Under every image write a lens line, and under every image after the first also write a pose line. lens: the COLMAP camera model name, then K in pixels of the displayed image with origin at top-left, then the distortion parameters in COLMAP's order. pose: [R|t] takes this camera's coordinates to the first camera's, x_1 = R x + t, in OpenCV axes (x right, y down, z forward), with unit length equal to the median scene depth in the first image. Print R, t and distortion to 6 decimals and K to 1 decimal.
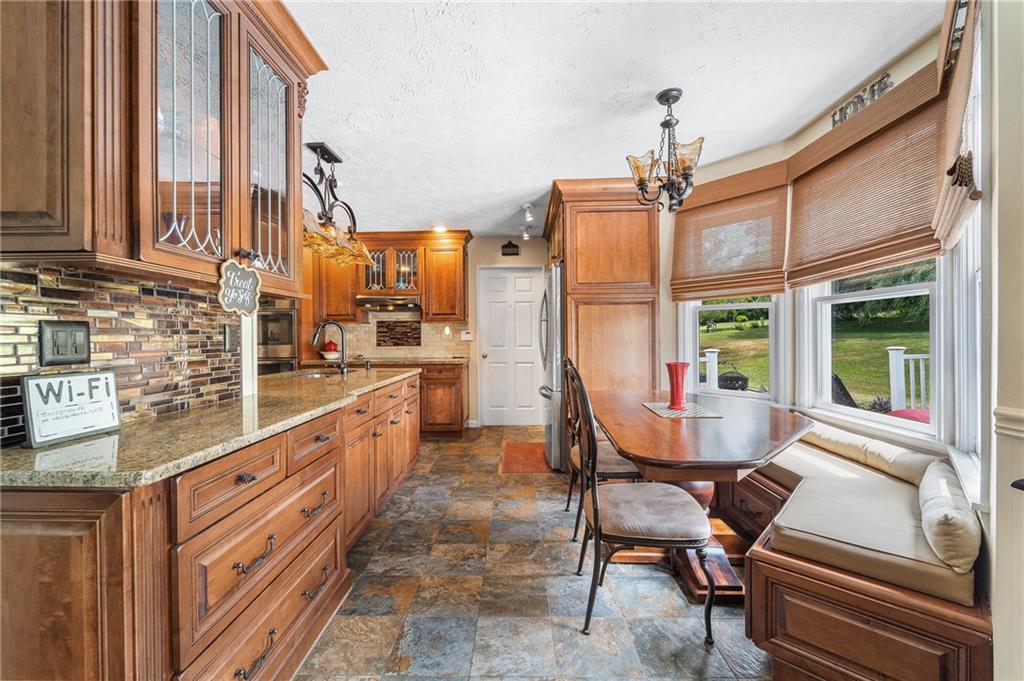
lens RADIAL K [[418.2, 0, 502.3], [0, 418.2, 338.3], [0, 0, 1]] dist [0.003033, -0.001104]
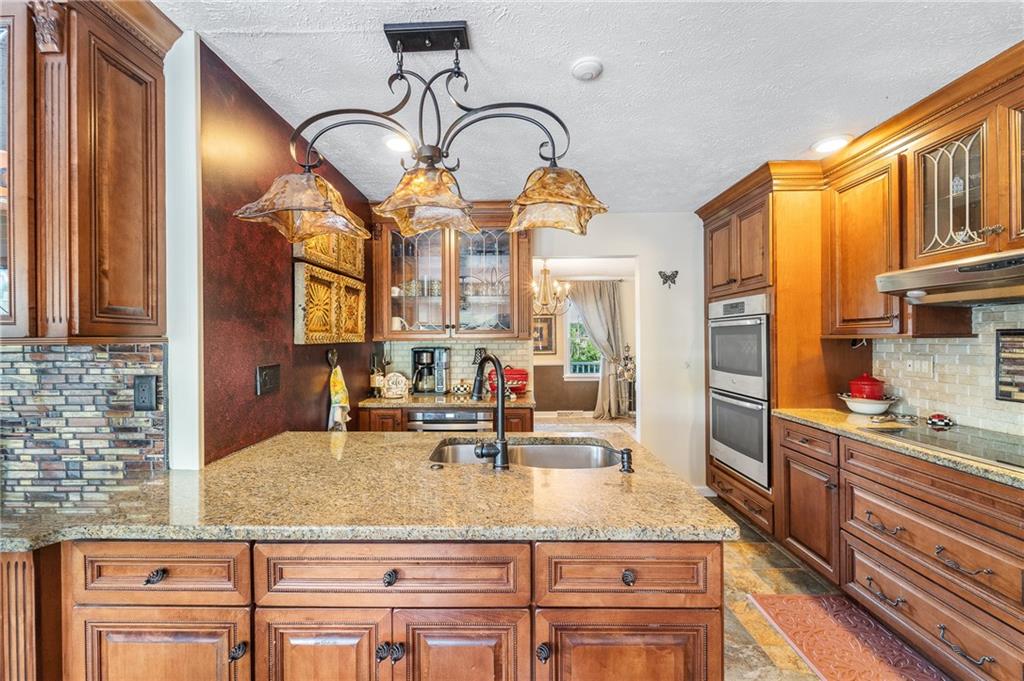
lens RADIAL K [[418.2, 0, 508.9], [0, 418.2, 338.7], [0, 0, 1]] dist [0.003033, -0.001104]
pose [[0.019517, 0.006934, -0.999785, 0.056246], [0.001944, 0.999974, 0.006973, -0.039397], [0.999808, -0.002080, 0.019503, 0.619256]]
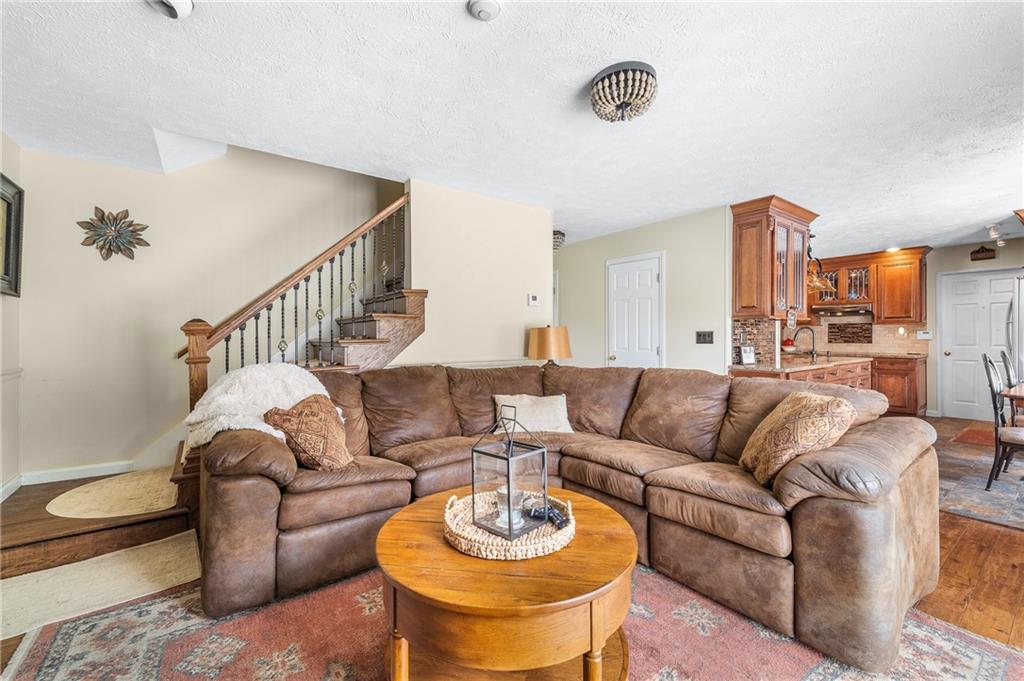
lens RADIAL K [[418.2, 0, 505.5], [0, 418.2, 336.3], [0, 0, 1]] dist [0.003033, -0.001104]
pose [[0.615344, 0.006991, -0.788227, 0.121818], [-0.006073, 0.999973, 0.004128, -0.000915], [0.788235, 0.002246, 0.615370, -0.655047]]
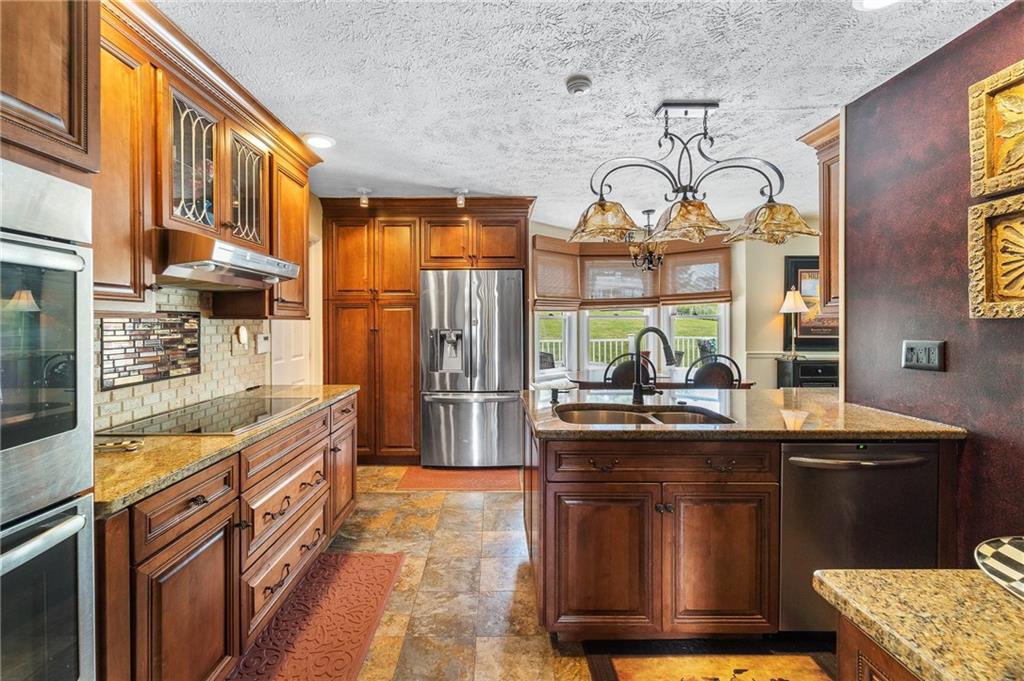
lens RADIAL K [[418.2, 0, 493.8], [0, 418.2, 323.9], [0, 0, 1]] dist [0.003033, -0.001104]
pose [[-0.029208, 0.002558, 0.999570, -0.656726], [0.007462, 0.999969, -0.002341, -0.029557], [-0.999545, 0.007390, -0.029226, 0.776756]]
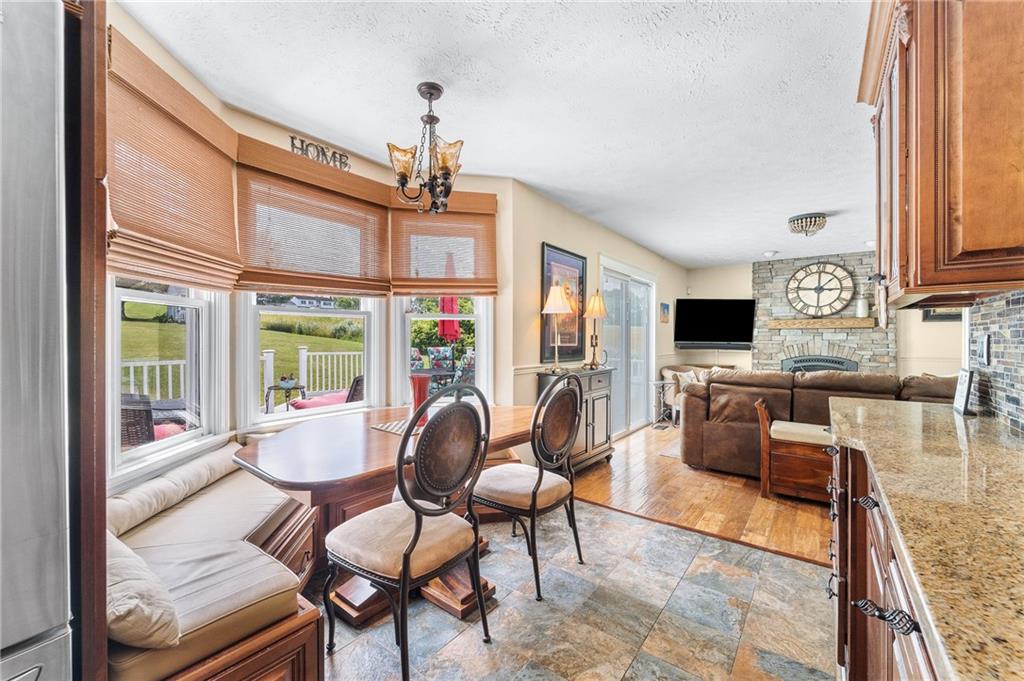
lens RADIAL K [[418.2, 0, 506.7], [0, 418.2, 340.2], [0, 0, 1]] dist [0.003033, -0.001104]
pose [[-0.817915, 0.004553, 0.575320, -0.121824], [0.006688, 0.999976, 0.001595, -0.008950], [-0.575300, 0.005152, -0.817927, 0.733677]]
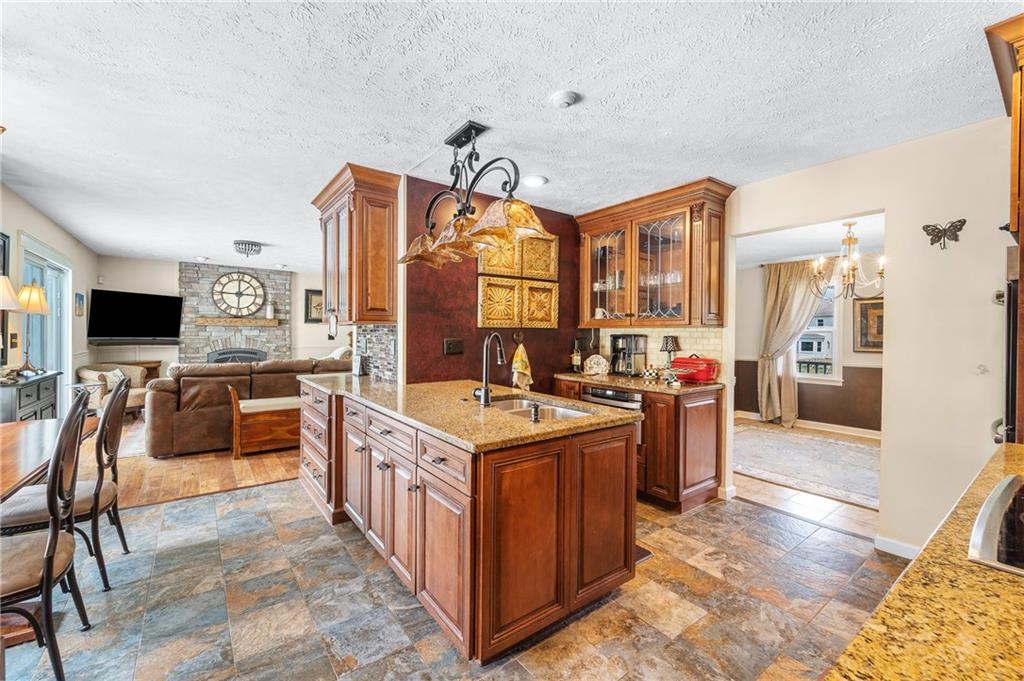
lens RADIAL K [[418.2, 0, 500.8], [0, 418.2, 338.7], [0, 0, 1]] dist [0.003033, -0.001104]
pose [[-0.787441, 0.008547, -0.616330, 0.022201], [-0.005940, 0.999752, 0.021452, -0.027746], [0.616361, 0.020553, -0.787196, 0.965990]]
